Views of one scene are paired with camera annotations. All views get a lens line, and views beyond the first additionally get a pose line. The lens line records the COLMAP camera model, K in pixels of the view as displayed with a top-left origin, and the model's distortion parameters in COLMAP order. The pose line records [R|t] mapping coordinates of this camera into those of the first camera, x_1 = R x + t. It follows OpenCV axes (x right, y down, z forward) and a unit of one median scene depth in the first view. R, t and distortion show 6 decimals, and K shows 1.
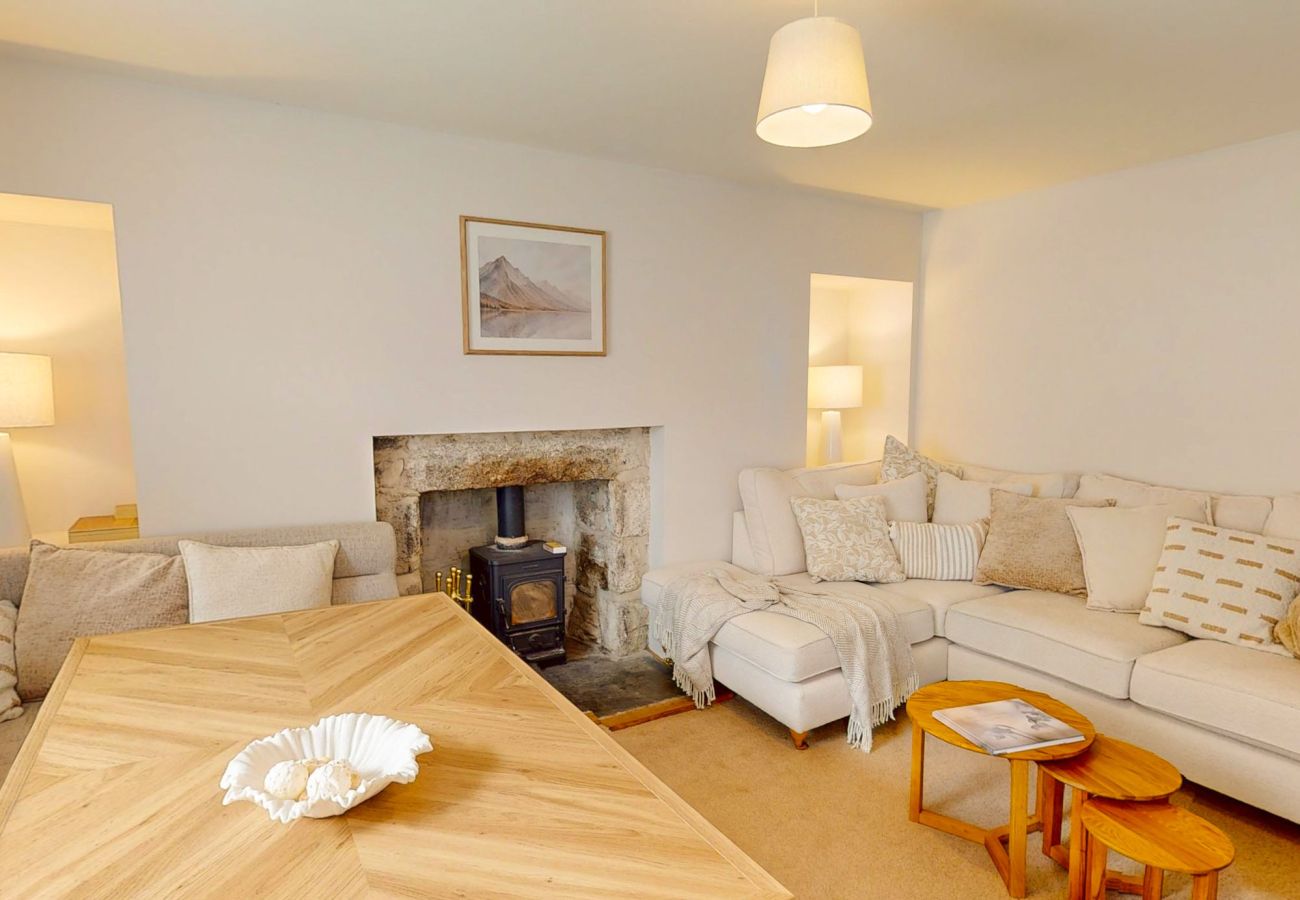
lens RADIAL K [[730.1, 0, 636.5], [0, 730.1, 471.3], [0, 0, 1]] dist [0.003207, 0.000233]
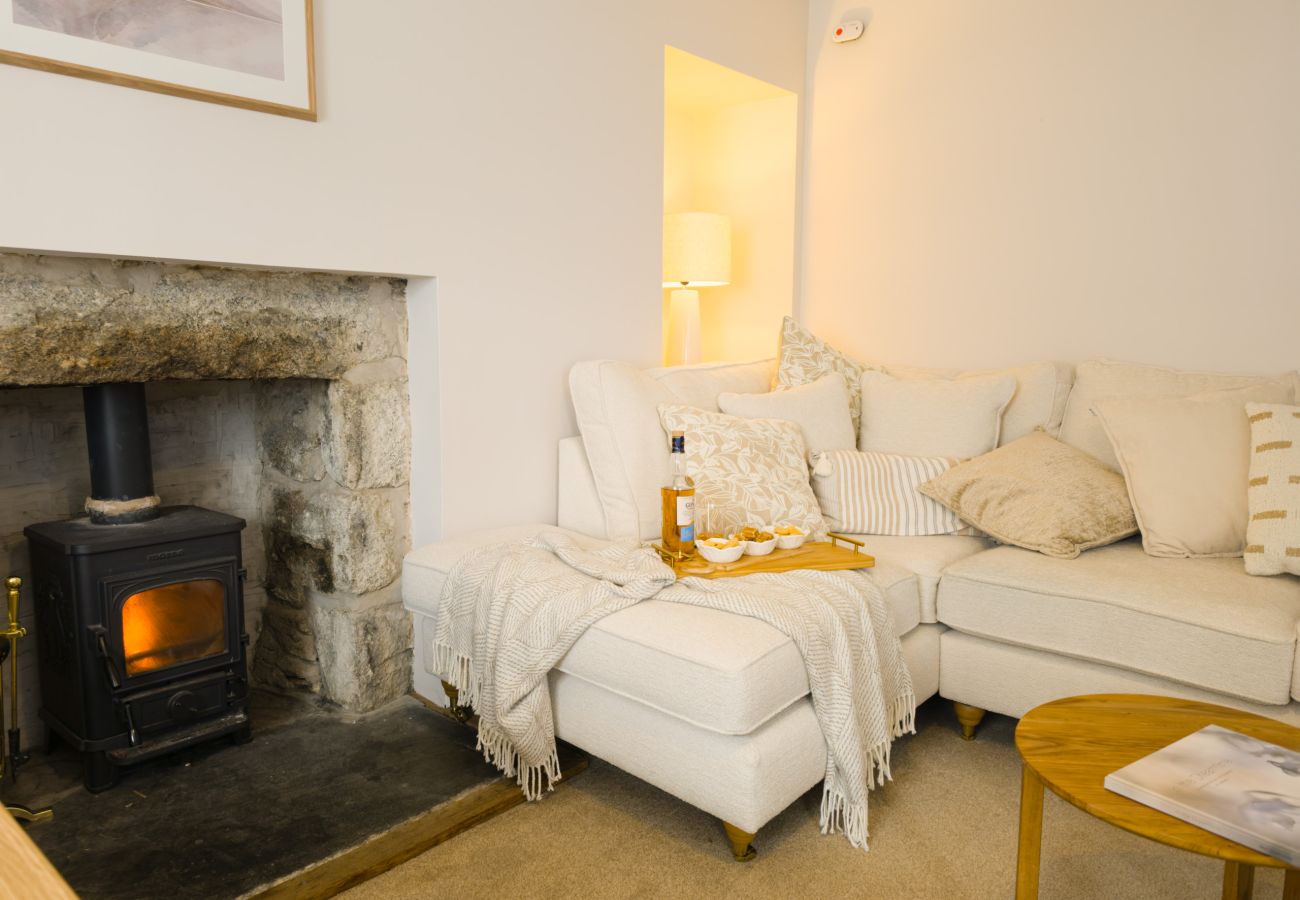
lens RADIAL K [[881.0, 0, 627.9], [0, 881.0, 453.3], [0, 0, 1]] dist [0.094289, -0.160469]
pose [[0.951154, -0.030646, 0.307192, -0.033109], [0.028820, 0.999530, 0.010481, 0.066830], [-0.307368, -0.001116, 0.951590, 0.342790]]
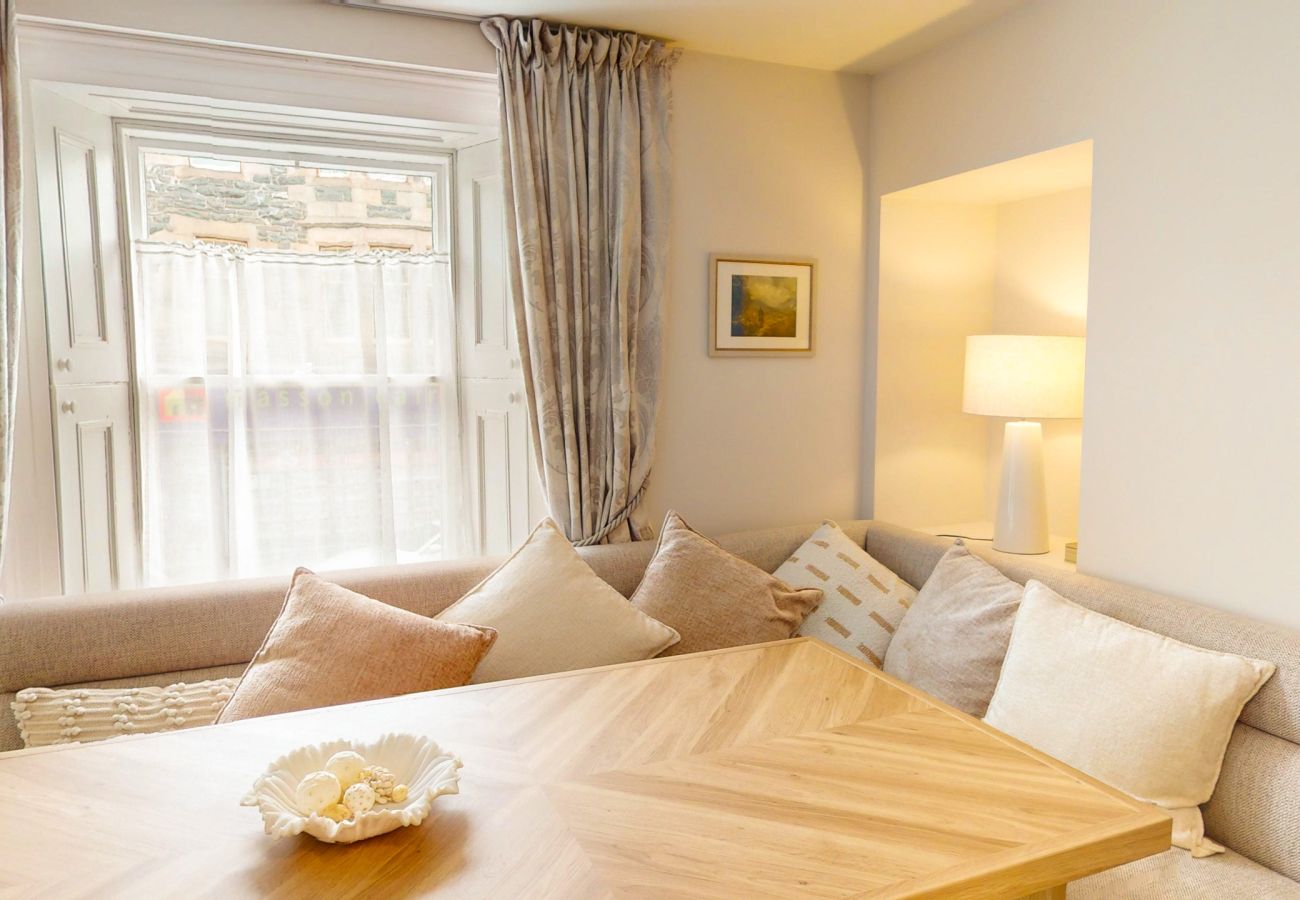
lens RADIAL K [[889.5, 0, 650.0], [0, 889.5, 450.0], [0, 0, 1]] dist [0.003229, 0.000666]
pose [[-0.095679, 0.094795, -0.990888, 0.202219], [-0.116057, 0.987604, 0.105687, -0.057941], [0.988623, 0.125112, -0.083491, 0.457706]]
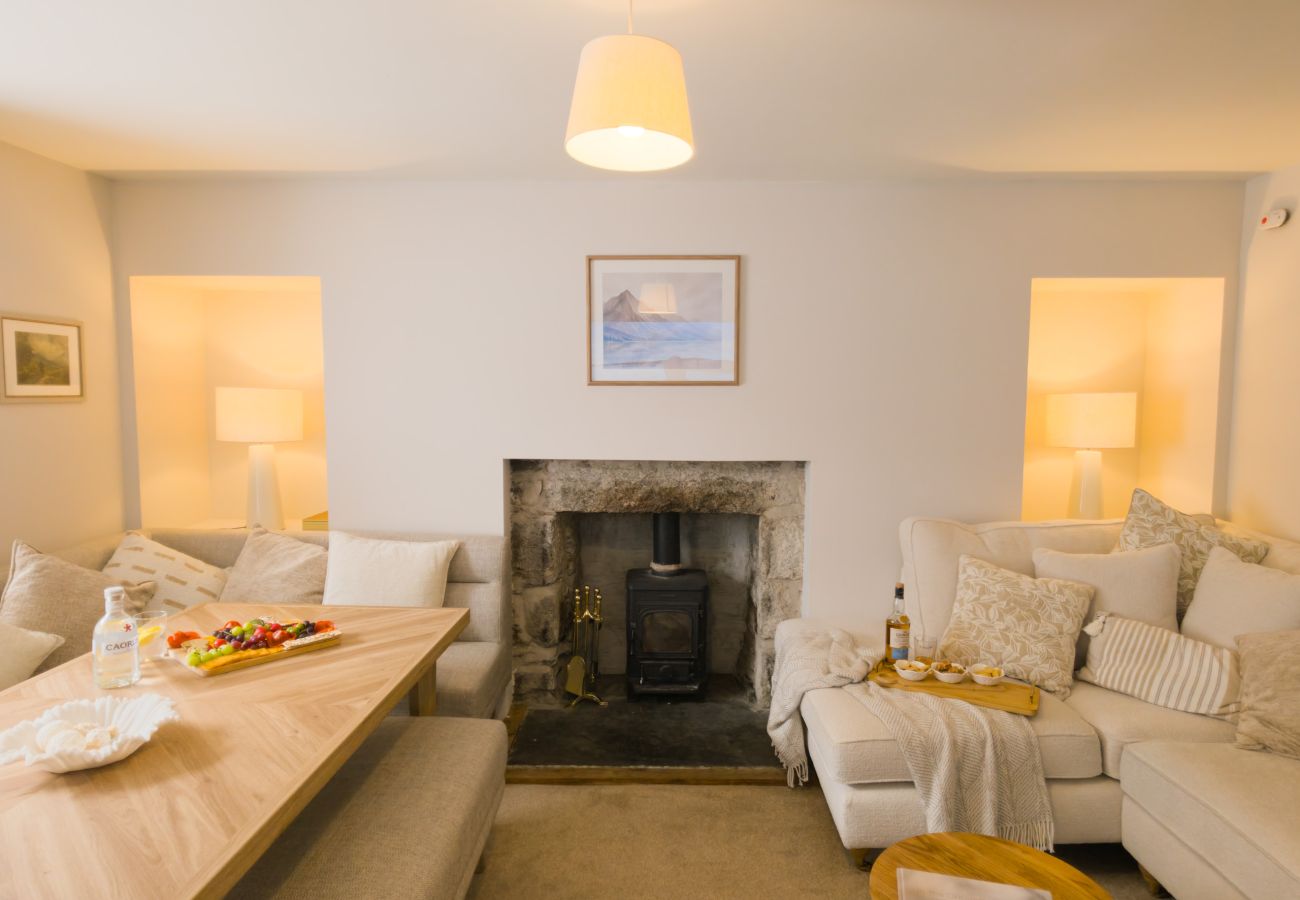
lens RADIAL K [[740.7, 0, 650.0], [0, 740.7, 450.0], [0, 0, 1]] dist [-0.001547, -0.000562]
pose [[0.856581, 0.045514, -0.514002, 0.345793], [-0.067687, 0.997406, -0.024480, -0.040990], [0.511555, 0.055760, 0.857440, 0.117587]]
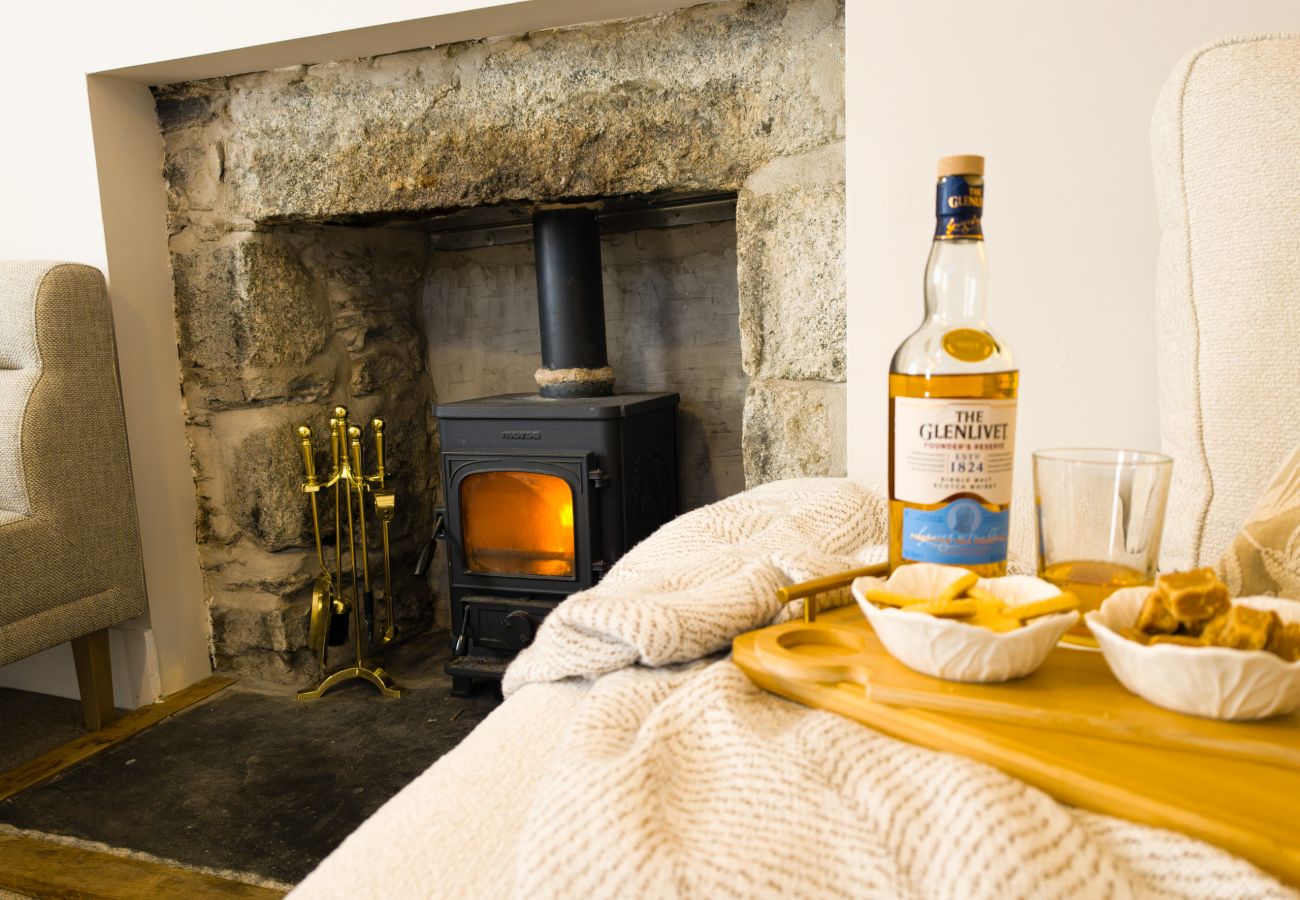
lens RADIAL K [[950.5, 0, 666.4], [0, 950.5, 463.6], [0, 0, 1]] dist [0.043329, -0.001683]
pose [[0.642444, 0.096799, -0.760195, 0.286965], [-0.060867, 0.995302, 0.075297, 0.104999], [0.763912, -0.002103, 0.645318, 0.744693]]
